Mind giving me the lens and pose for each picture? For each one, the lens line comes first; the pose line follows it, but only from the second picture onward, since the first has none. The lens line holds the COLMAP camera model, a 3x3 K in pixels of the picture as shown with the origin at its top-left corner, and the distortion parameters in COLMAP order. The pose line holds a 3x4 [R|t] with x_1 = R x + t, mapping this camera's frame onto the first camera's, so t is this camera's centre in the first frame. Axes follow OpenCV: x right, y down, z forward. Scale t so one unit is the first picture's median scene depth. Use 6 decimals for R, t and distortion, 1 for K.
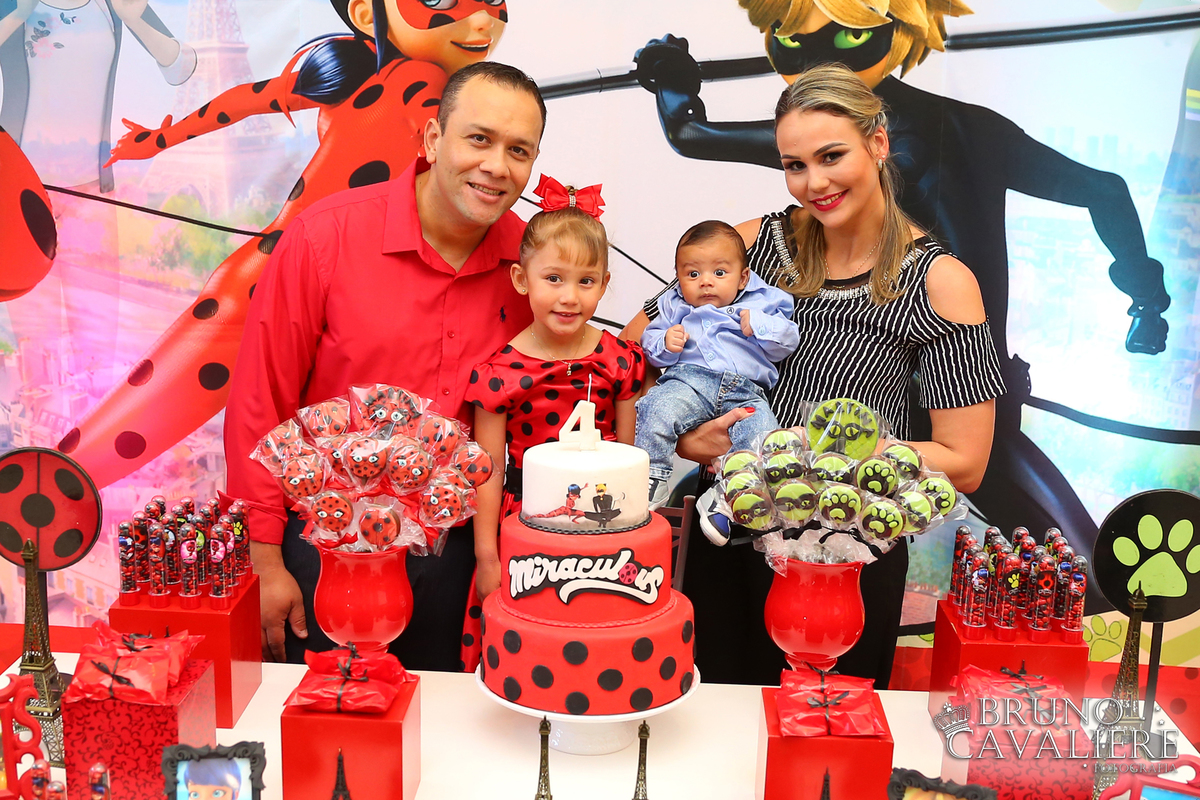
lens RADIAL K [[837.2, 0, 571.2], [0, 837.2, 348.5], [0, 0, 1]] dist [-0.053912, 0.014144]
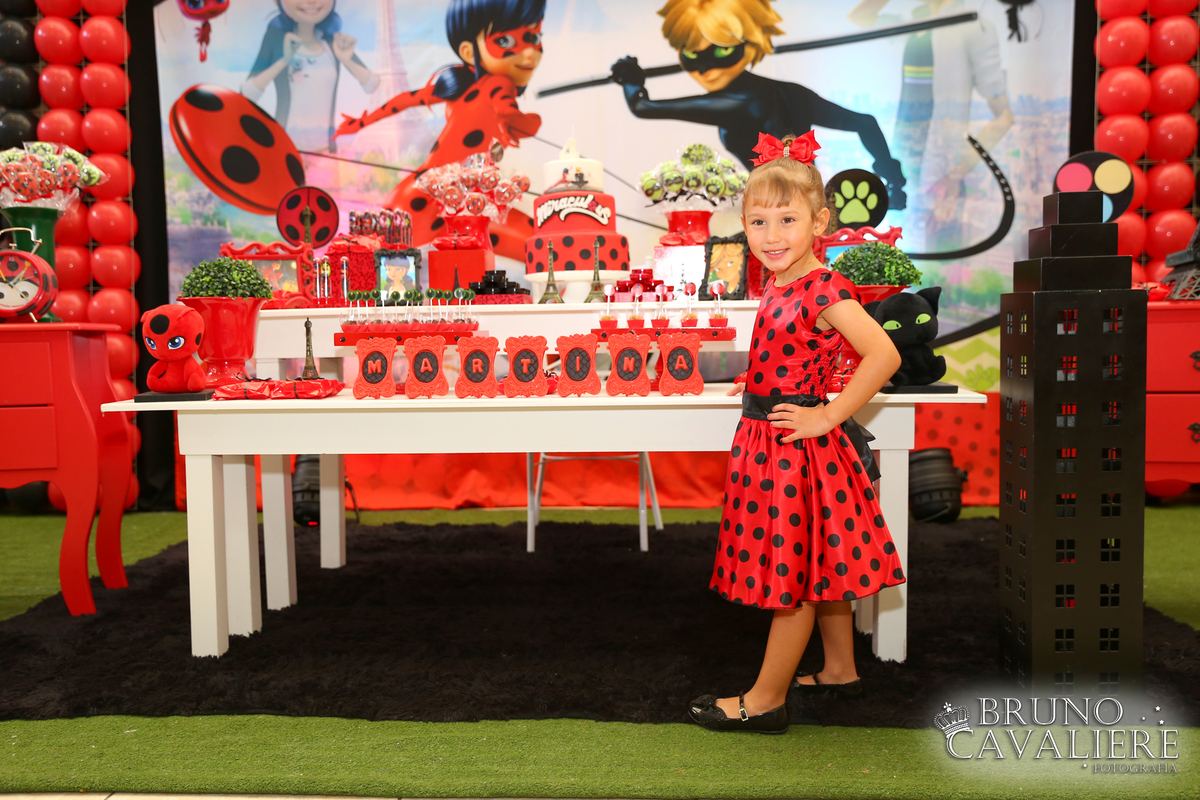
lens RADIAL K [[1160.9, 0, 596.4], [0, 1160.9, 397.1], [0, 0, 1]] dist [-0.026997, 0.000000]
pose [[0.997828, -0.039064, -0.053039, 0.153909], [0.037528, 0.998856, -0.029645, 0.476063], [0.054137, 0.027590, 0.998152, -1.614866]]
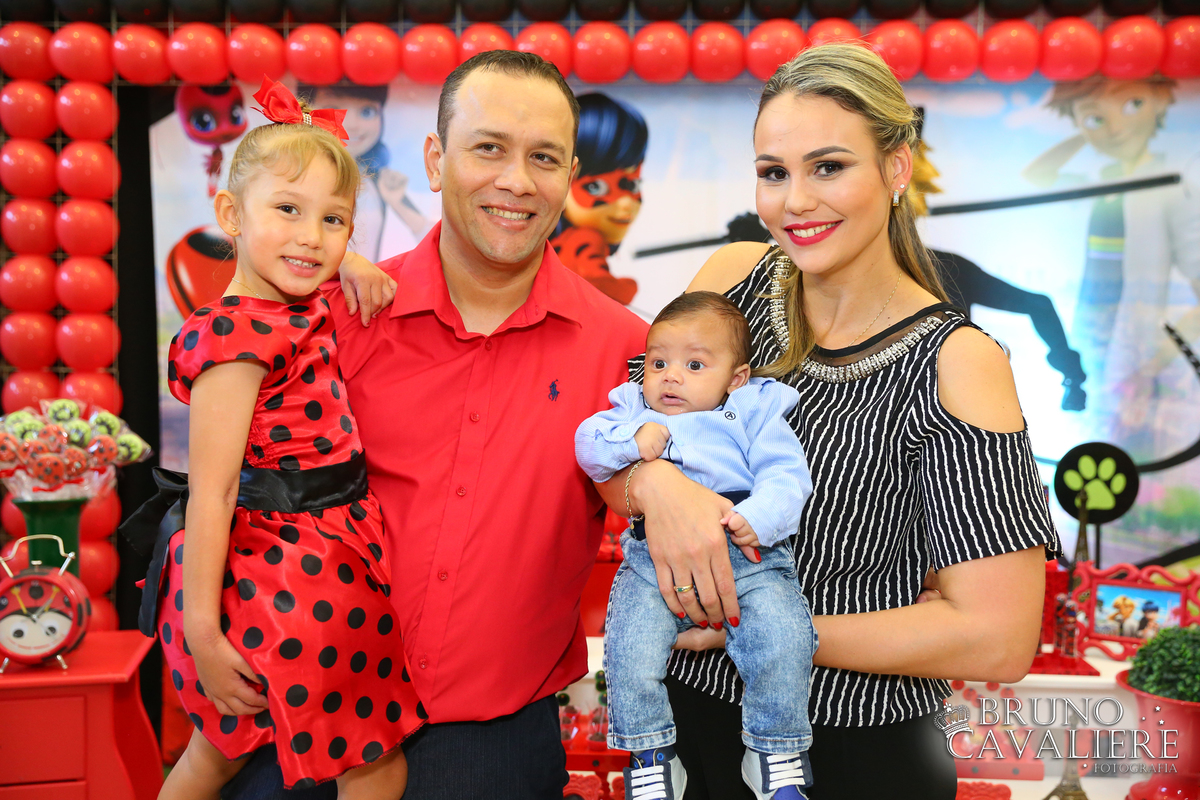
lens RADIAL K [[1350.4, 0, 593.1], [0, 1350.4, 375.5], [0, 0, 1]] dist [0.018154, 0.000000]
pose [[0.999806, -0.017929, -0.008138, -0.152755], [0.017504, 0.998615, -0.049613, 0.047457], [0.009016, 0.049461, 0.998735, -1.476855]]
